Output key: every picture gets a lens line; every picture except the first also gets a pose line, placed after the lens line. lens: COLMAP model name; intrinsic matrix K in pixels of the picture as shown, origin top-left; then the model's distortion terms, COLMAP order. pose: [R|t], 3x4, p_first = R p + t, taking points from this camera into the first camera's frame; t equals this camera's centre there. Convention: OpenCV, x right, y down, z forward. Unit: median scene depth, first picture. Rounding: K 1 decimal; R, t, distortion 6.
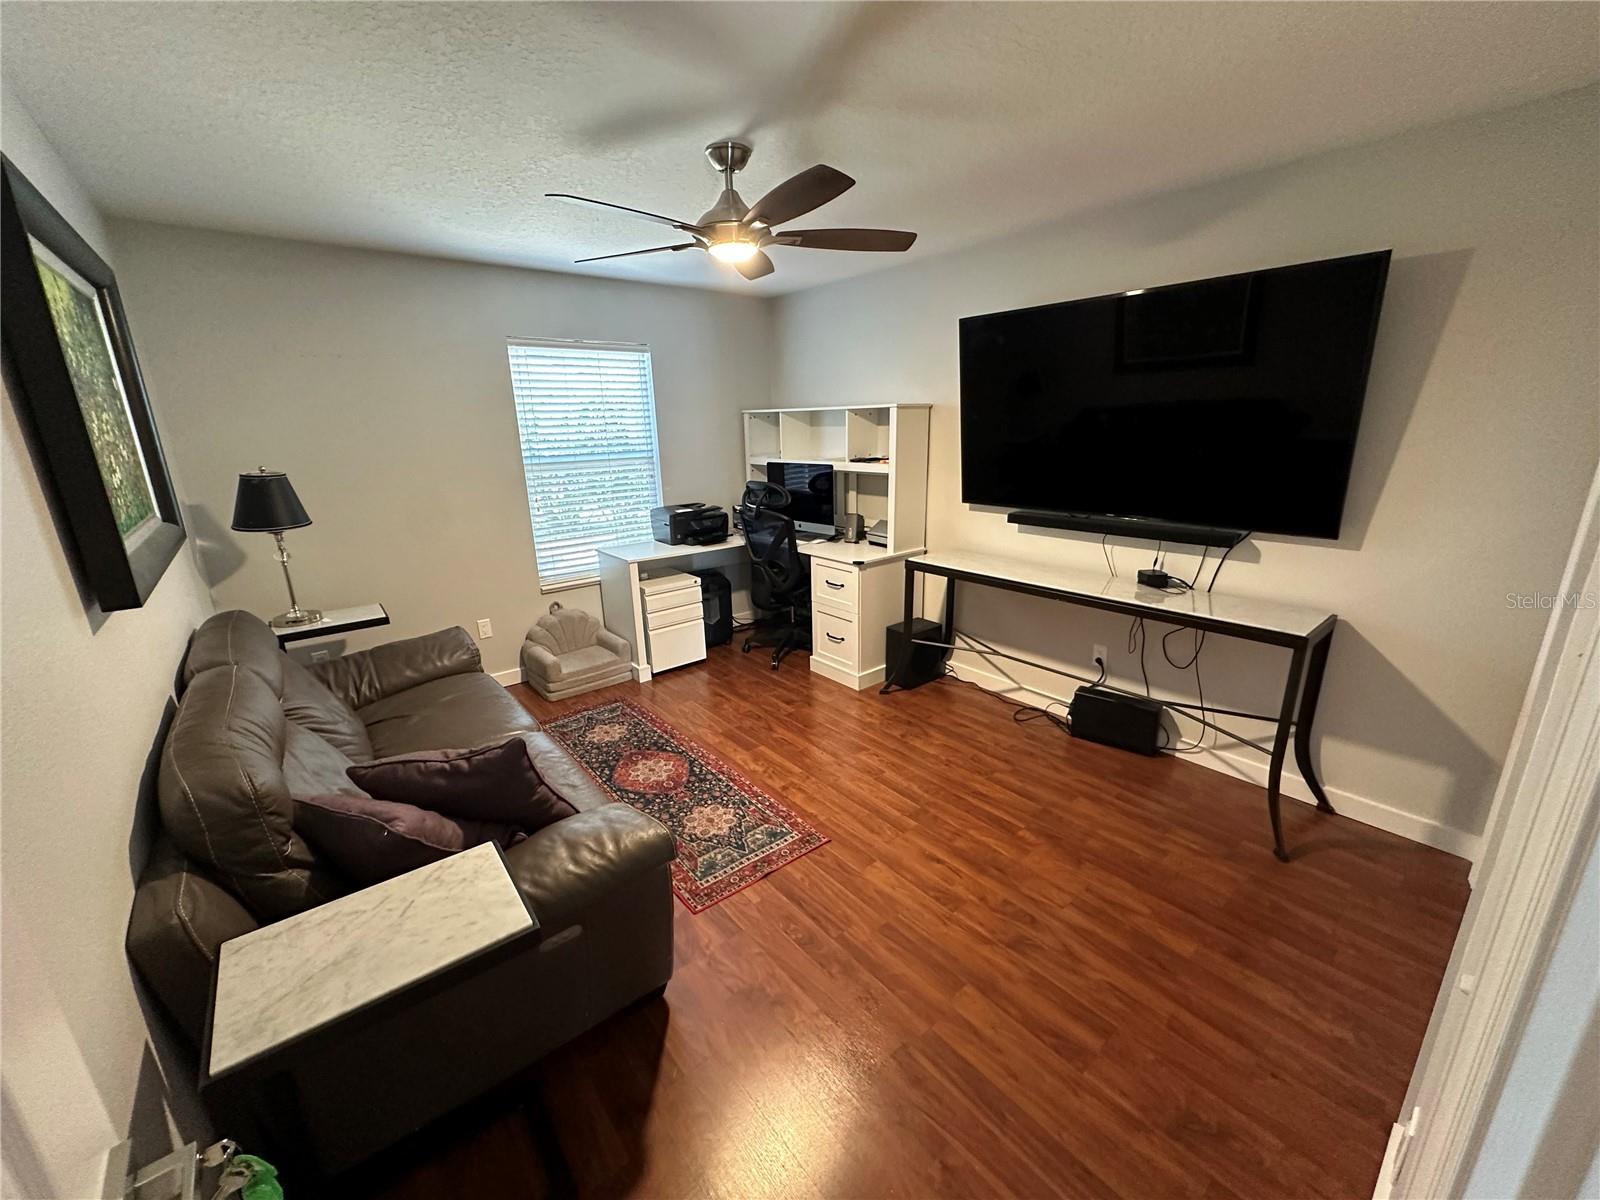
lens RADIAL K [[637.9, 0, 798.7], [0, 637.9, 602.3], [0, 0, 1]] dist [-0.001711, 0.000344]
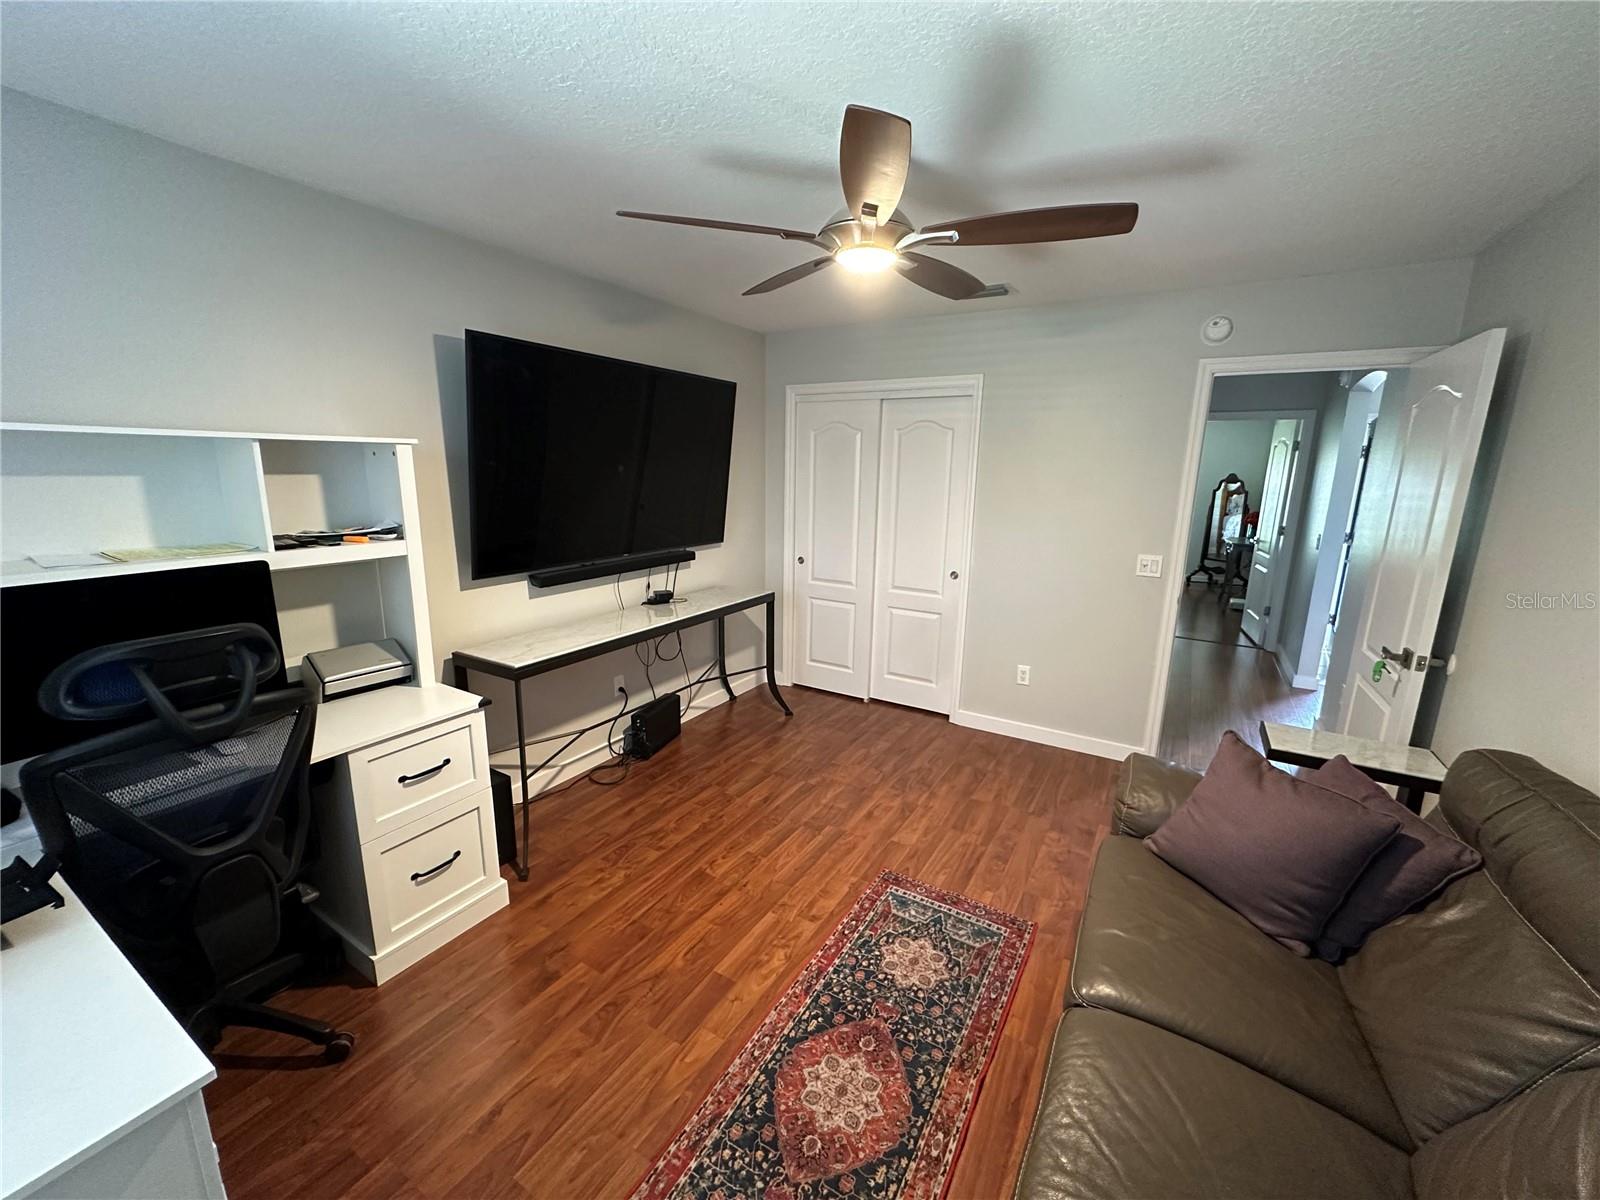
lens RADIAL K [[637.9, 0, 798.4], [0, 637.9, 603.0], [0, 0, 1]] dist [-0.001711, 0.000344]
pose [[-0.341384, -0.182051, 0.922125, -0.748608], [0.244858, 0.929963, 0.274249, -0.333021], [-0.907470, 0.319414, -0.272898, 1.213017]]
